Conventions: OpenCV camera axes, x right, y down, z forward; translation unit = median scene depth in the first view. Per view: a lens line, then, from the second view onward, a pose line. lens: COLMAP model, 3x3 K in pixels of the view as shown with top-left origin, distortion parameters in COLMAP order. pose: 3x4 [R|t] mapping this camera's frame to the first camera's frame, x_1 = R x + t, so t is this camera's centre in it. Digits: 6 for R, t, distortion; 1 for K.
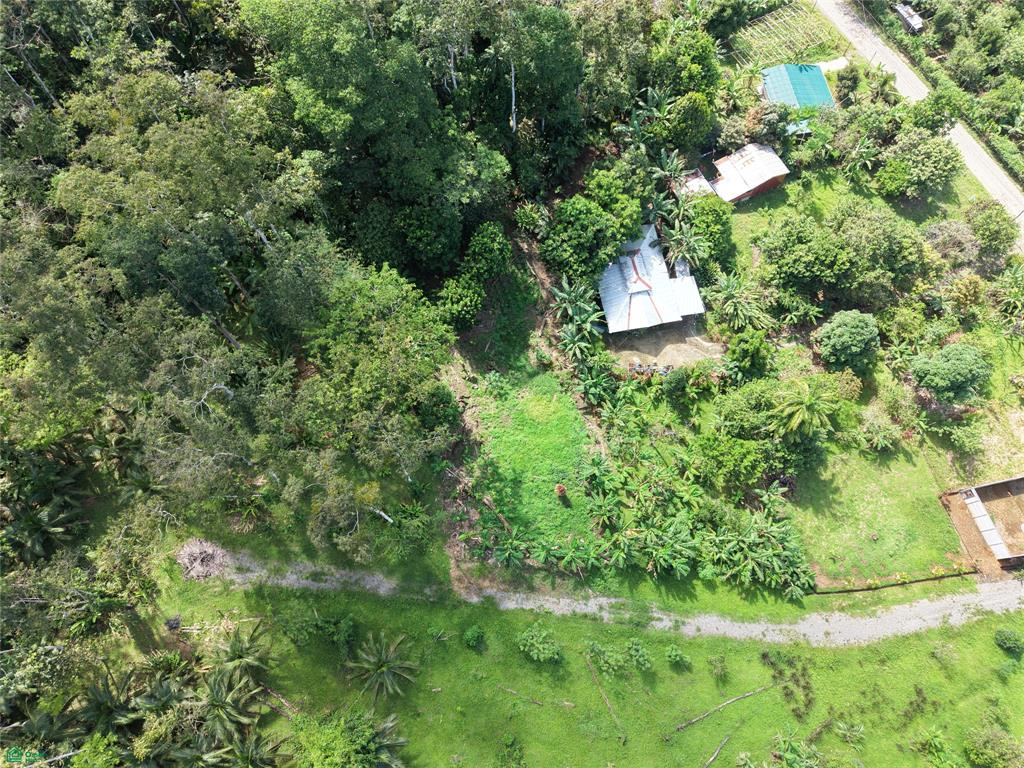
lens RADIAL K [[686.5, 0, 512.0], [0, 686.5, 384.0], [0, 0, 1]] dist [0.008263, -0.003361]
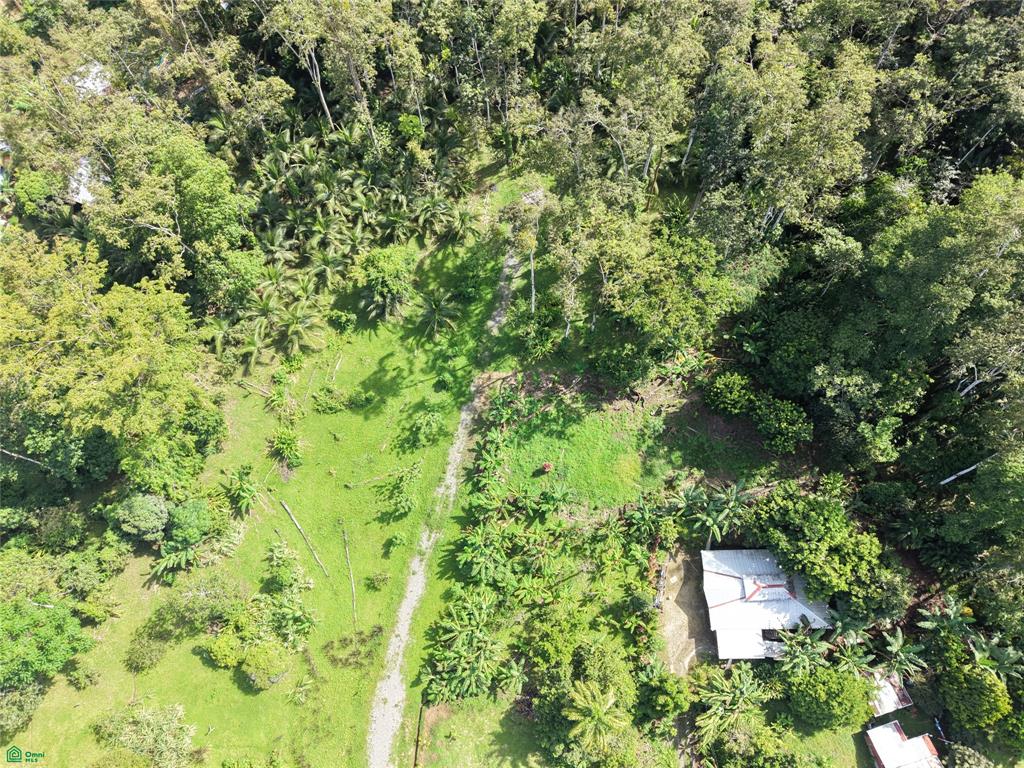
lens RADIAL K [[685.6, 0, 508.6], [0, 685.6, 377.3], [0, 0, 1]] dist [-0.005891, -0.001916]
pose [[-0.169003, 0.903138, -0.394689, 0.365631], [-0.922513, -0.003962, 0.385947, -0.205400], [0.346999, 0.429331, 0.833826, -0.028568]]
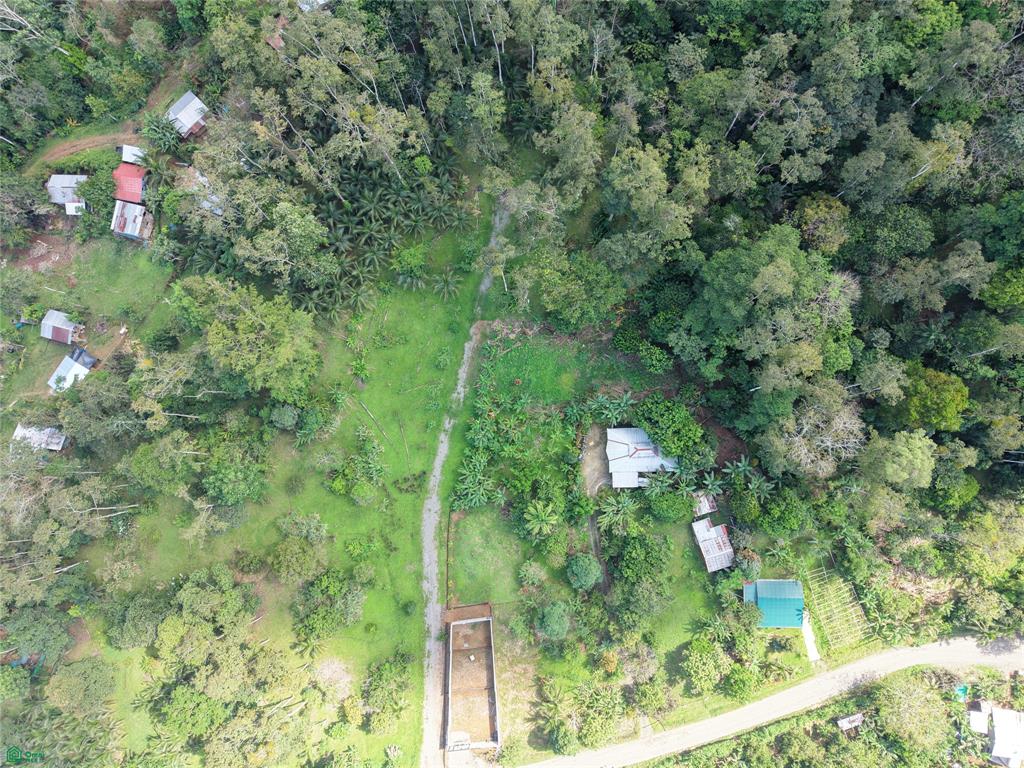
lens RADIAL K [[690.0, 0, 513.6], [0, 690.0, 382.5], [0, 0, 1]] dist [0.003860, 0.002439]
pose [[-0.155321, 0.983519, -0.092554, 0.232711], [-0.913772, -0.107440, 0.391762, -0.534750], [0.375361, 0.145423, 0.915400, -0.686341]]
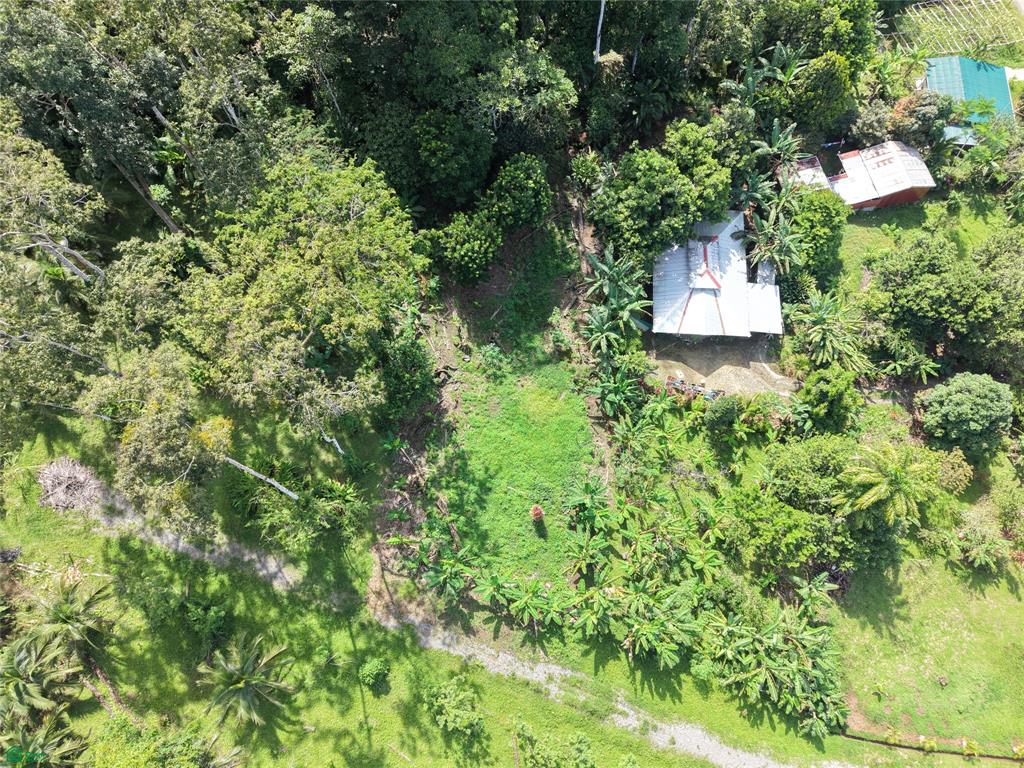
lens RADIAL K [[690.0, 0, 513.6], [0, 690.0, 382.5], [0, 0, 1]] dist [0.003860, 0.002439]
pose [[0.968635, 0.230609, -0.092555, 0.077186], [-0.231194, 0.972897, 0.004505, 0.014963], [0.091085, 0.017035, 0.995697, 0.214839]]
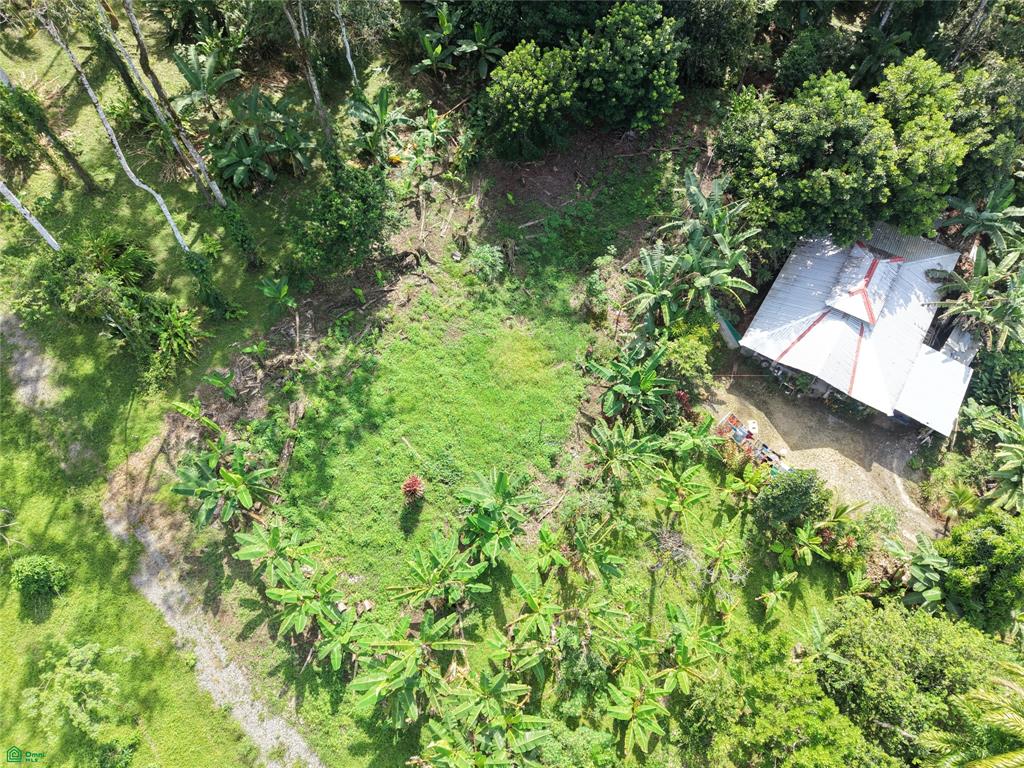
lens RADIAL K [[685.2, 0, 516.1], [0, 685.2, 387.8], [0, 0, 1]] dist [0.002083, -0.000661]
pose [[0.726724, 0.596227, -0.341153, 0.219183], [-0.643713, 0.764457, -0.035208, 0.070307], [0.239805, 0.245191, 0.939348, 0.530816]]
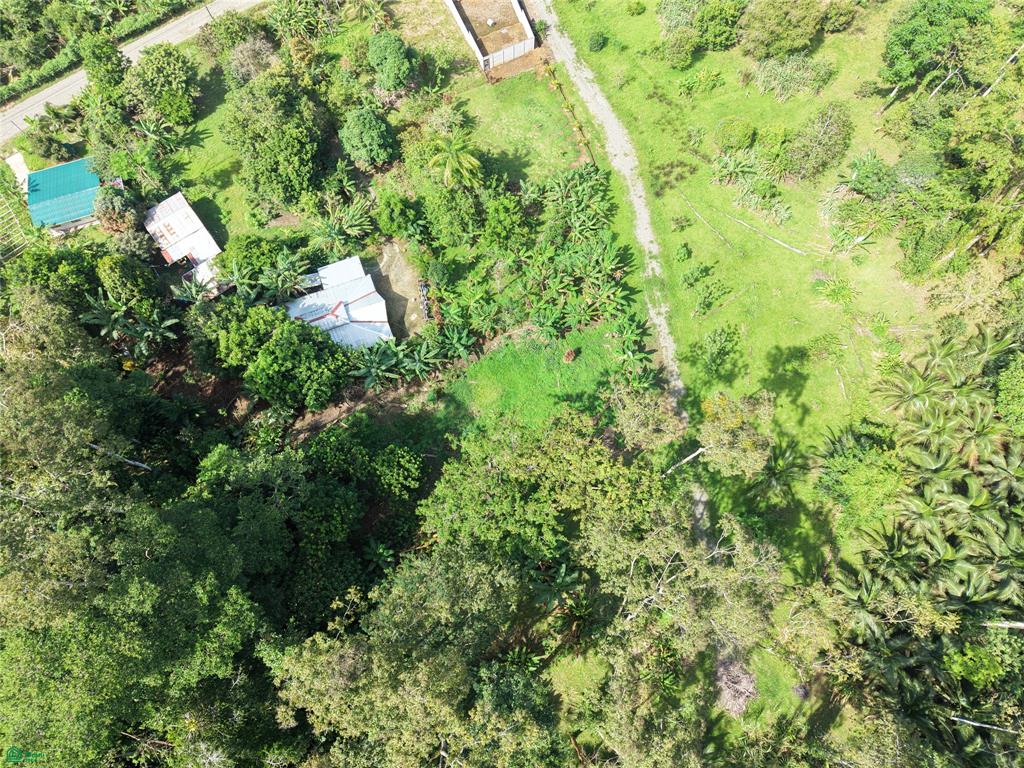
lens RADIAL K [[685.2, 0, 516.1], [0, 685.2, 387.8], [0, 0, 1]] dist [0.002083, -0.000661]
pose [[-0.186729, -0.937209, 0.294570, -0.247275], [0.920275, -0.061926, 0.386340, -0.303346], [-0.343840, 0.343227, 0.874054, 0.121867]]
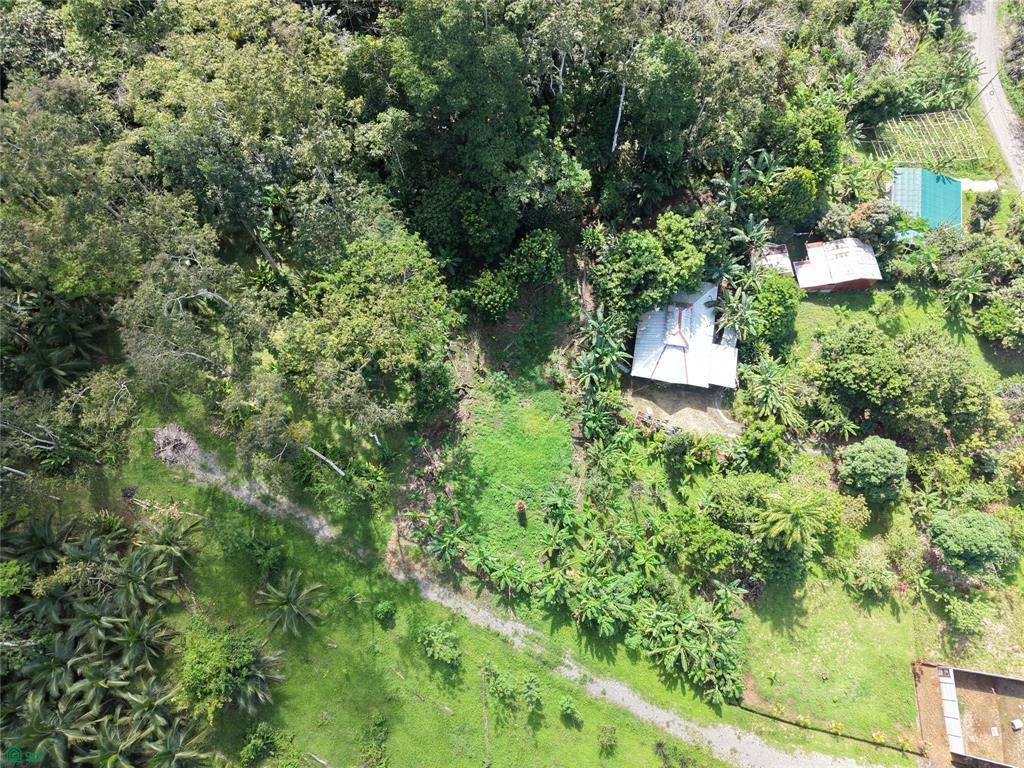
lens RADIAL K [[690.0, 0, 513.6], [0, 690.0, 382.5], [0, 0, 1]] dist [0.003860, 0.002439]
pose [[0.933002, 0.336300, -0.128100, 0.119102], [-0.336745, 0.941408, 0.018823, -0.027429], [0.126924, 0.025575, 0.991583, 0.006666]]
